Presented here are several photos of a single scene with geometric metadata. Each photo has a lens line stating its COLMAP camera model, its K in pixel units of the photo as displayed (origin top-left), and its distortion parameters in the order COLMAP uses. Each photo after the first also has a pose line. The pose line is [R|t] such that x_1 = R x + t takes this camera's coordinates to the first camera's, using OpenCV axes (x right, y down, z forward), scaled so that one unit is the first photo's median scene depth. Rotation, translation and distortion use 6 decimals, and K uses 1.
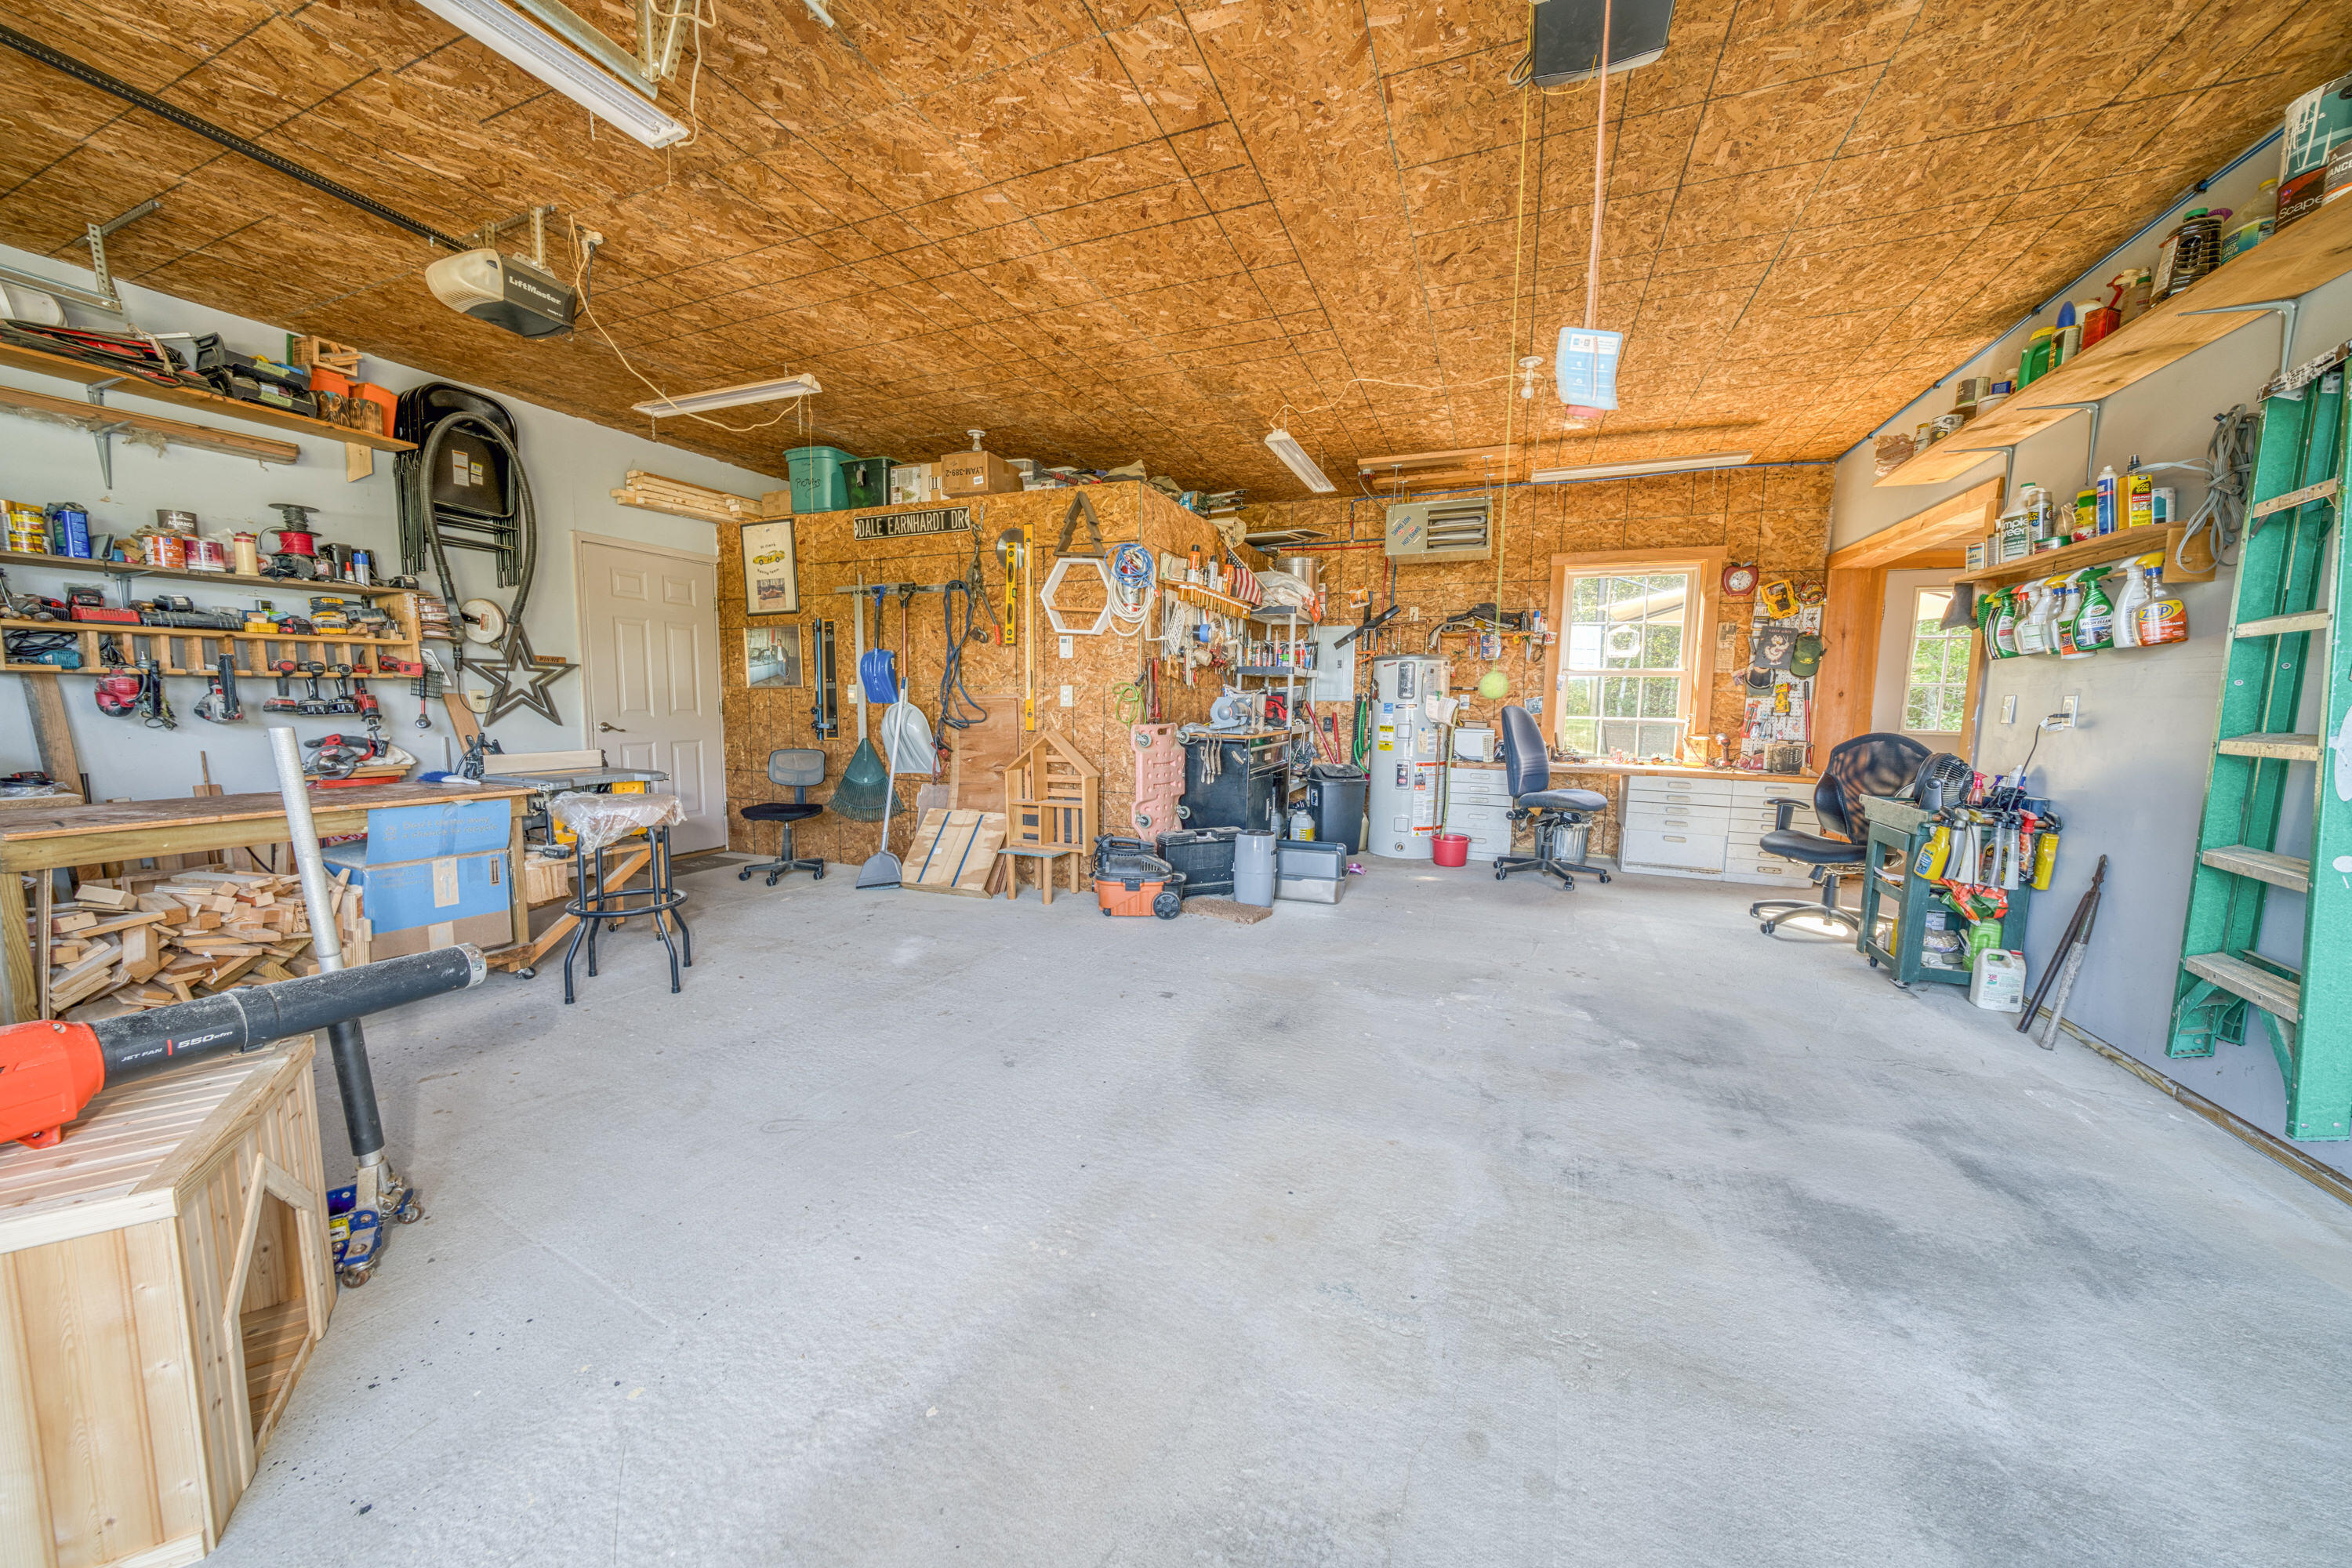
lens RADIAL K [[816.1, 0, 1162.7], [0, 816.1, 784.1], [0, 0, 1]] dist [-0.005589, -0.000162]
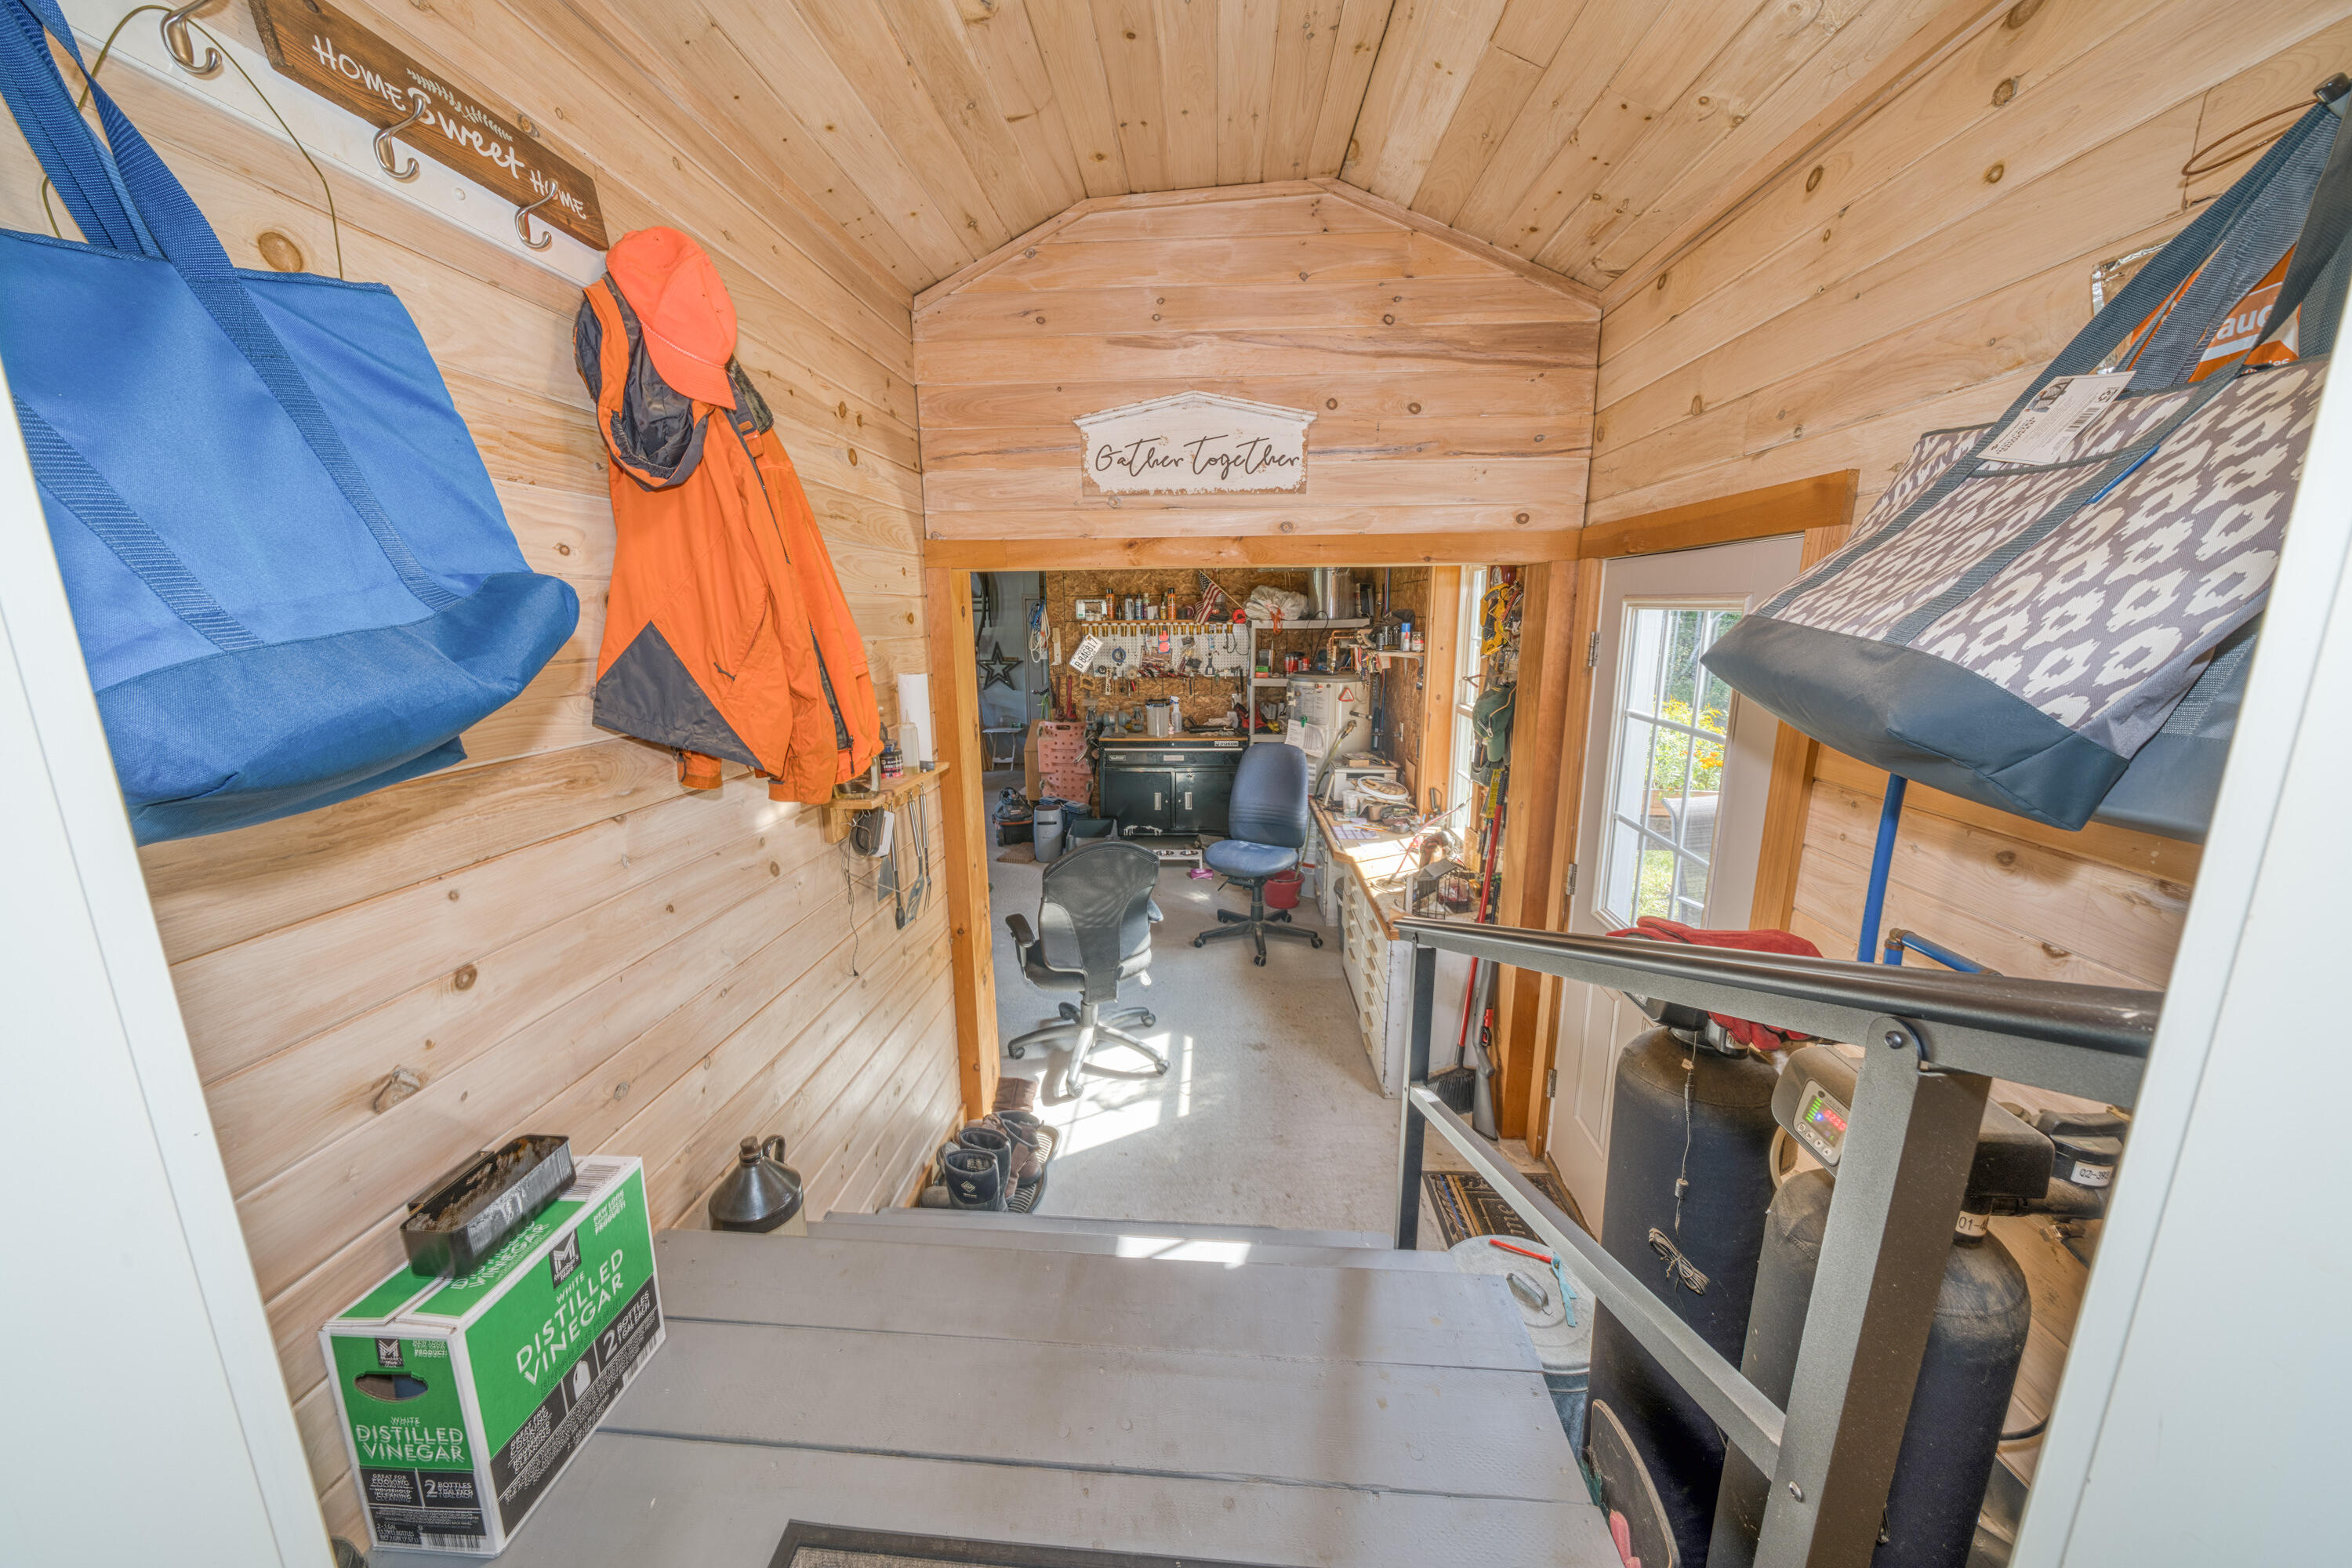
lens RADIAL K [[816.1, 0, 1162.7], [0, 816.1, 784.1], [0, 0, 1]] dist [-0.005589, -0.000162]
pose [[0.322640, 0.180944, -0.929065, 1.417496], [-0.087624, 0.983052, 0.161029, -0.214258], [0.942457, 0.029454, 0.333027, 0.697438]]
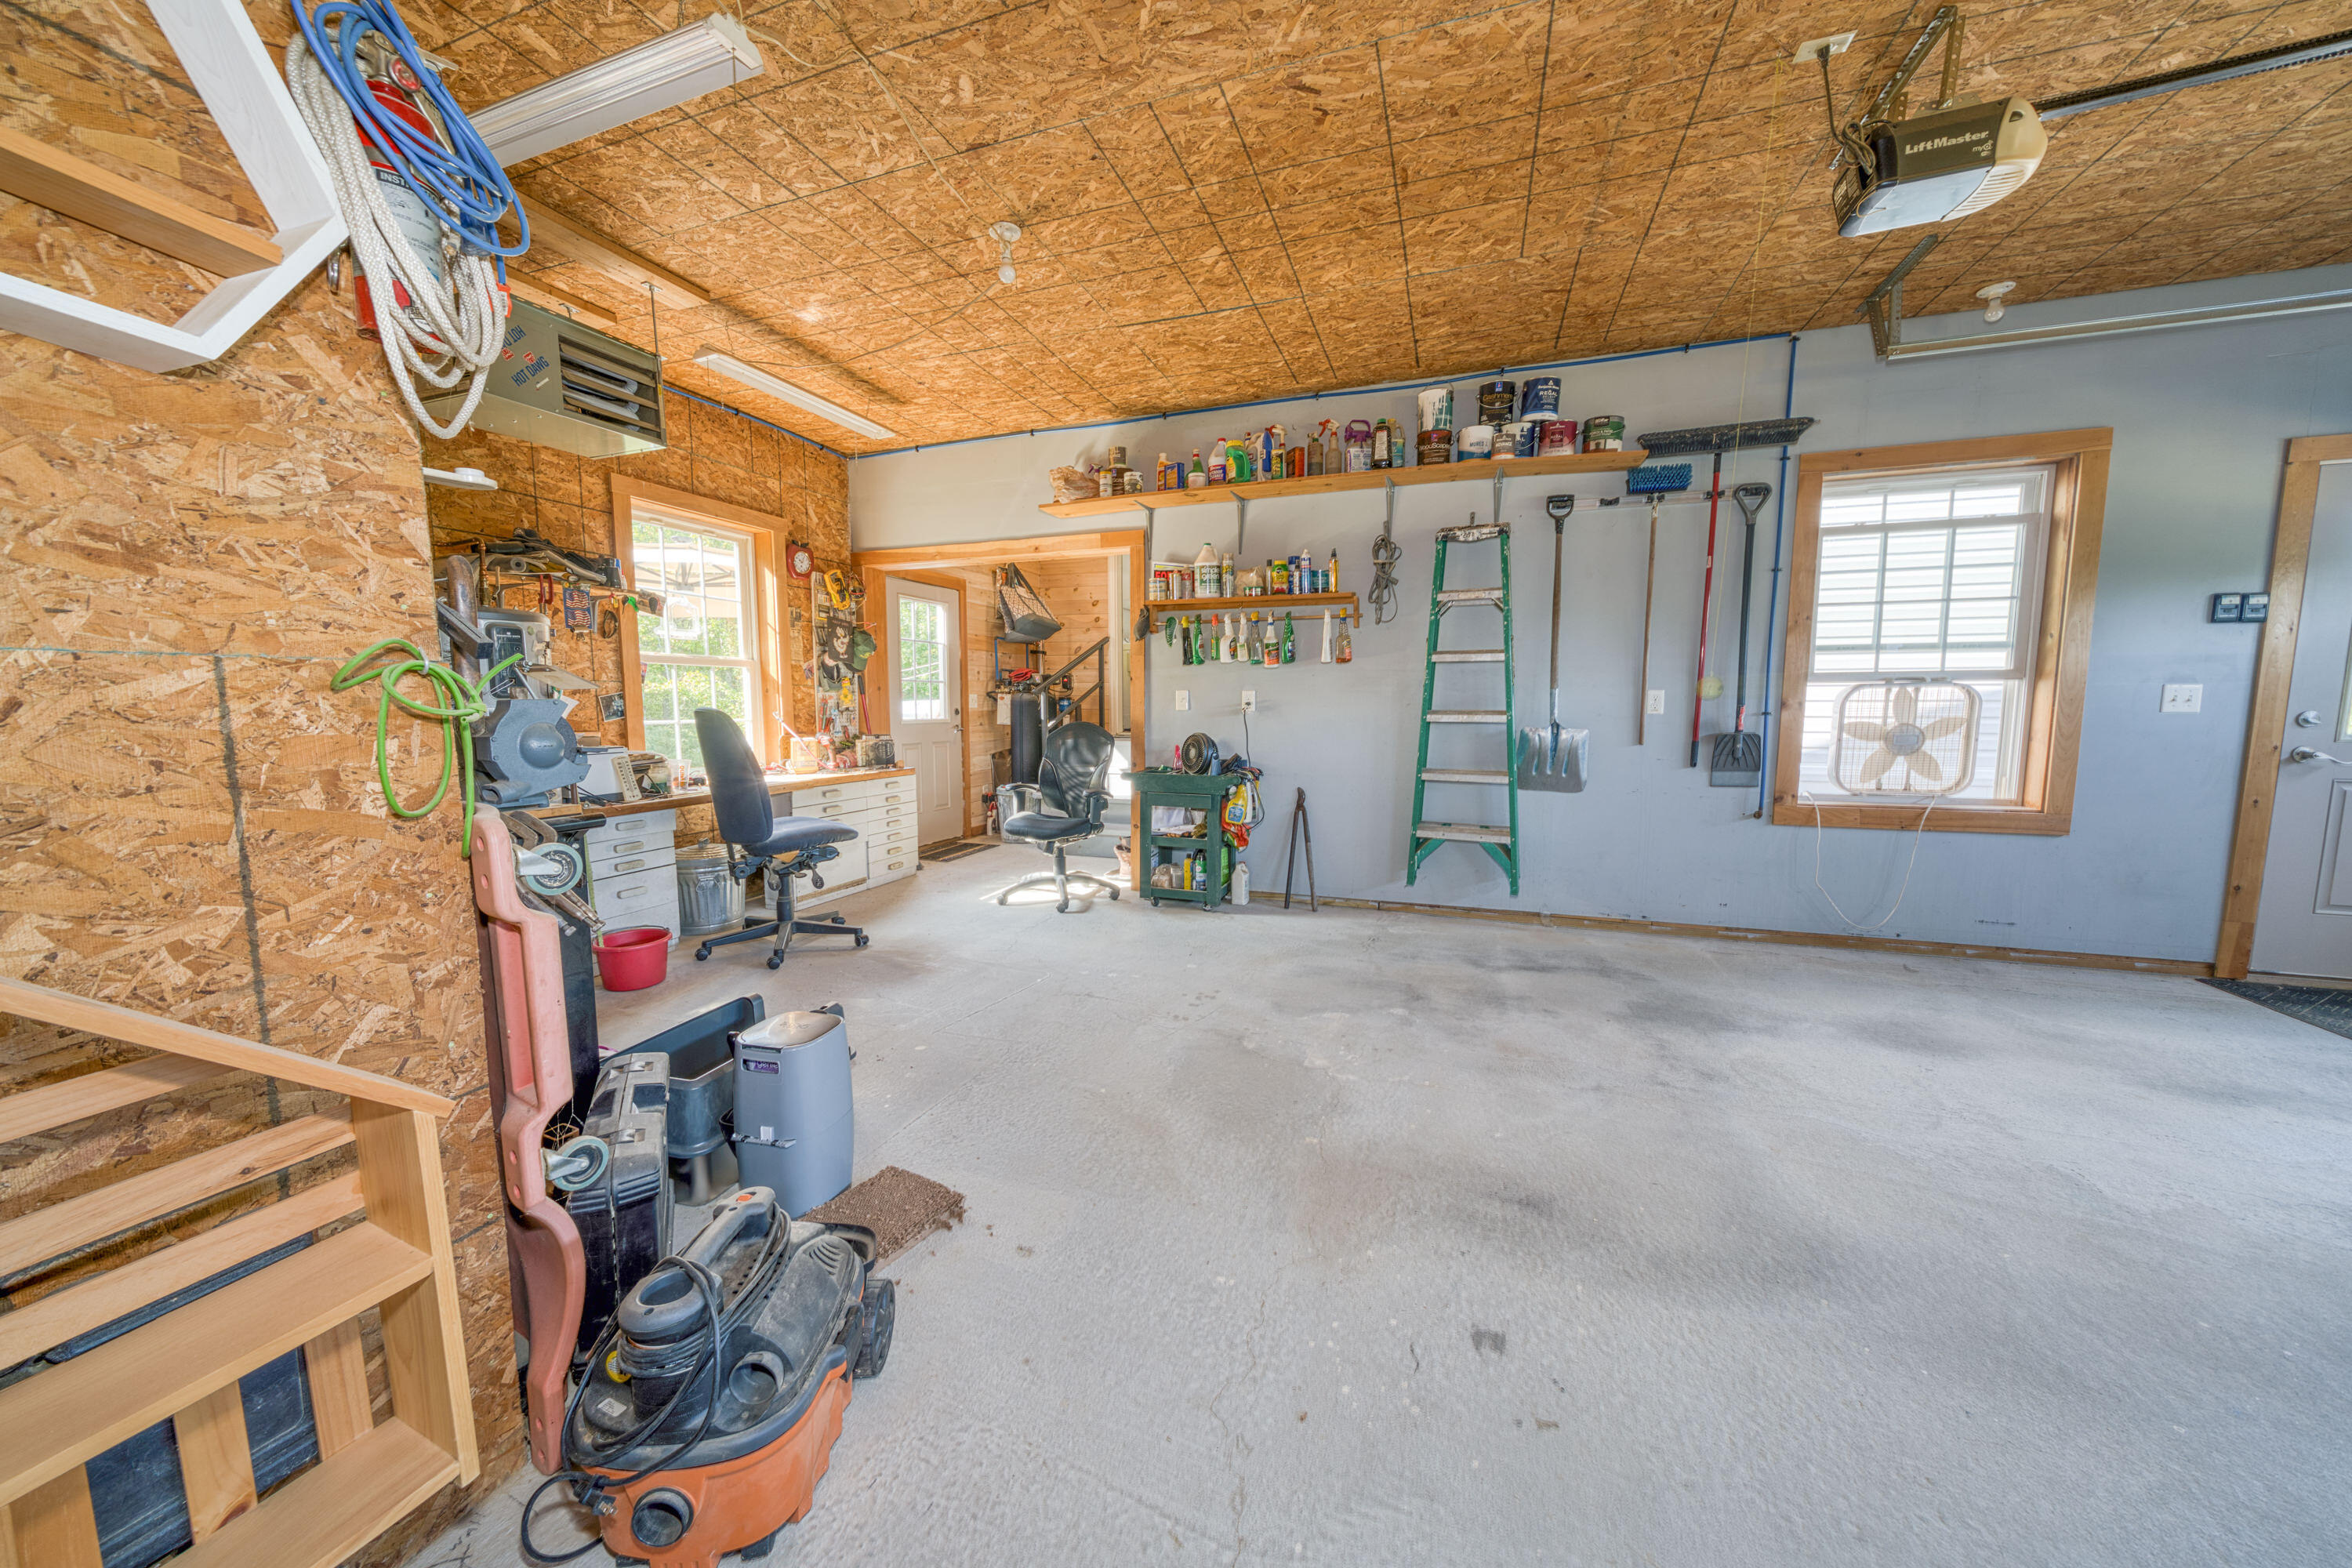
lens RADIAL K [[816.1, 0, 1162.7], [0, 816.1, 784.1], [0, 0, 1]] dist [-0.005589, -0.000162]
pose [[-0.049807, -0.116774, 0.991909, -0.276932], [0.105923, 0.986923, 0.121506, -0.089317], [-0.993126, 0.111118, -0.036787, 0.789970]]
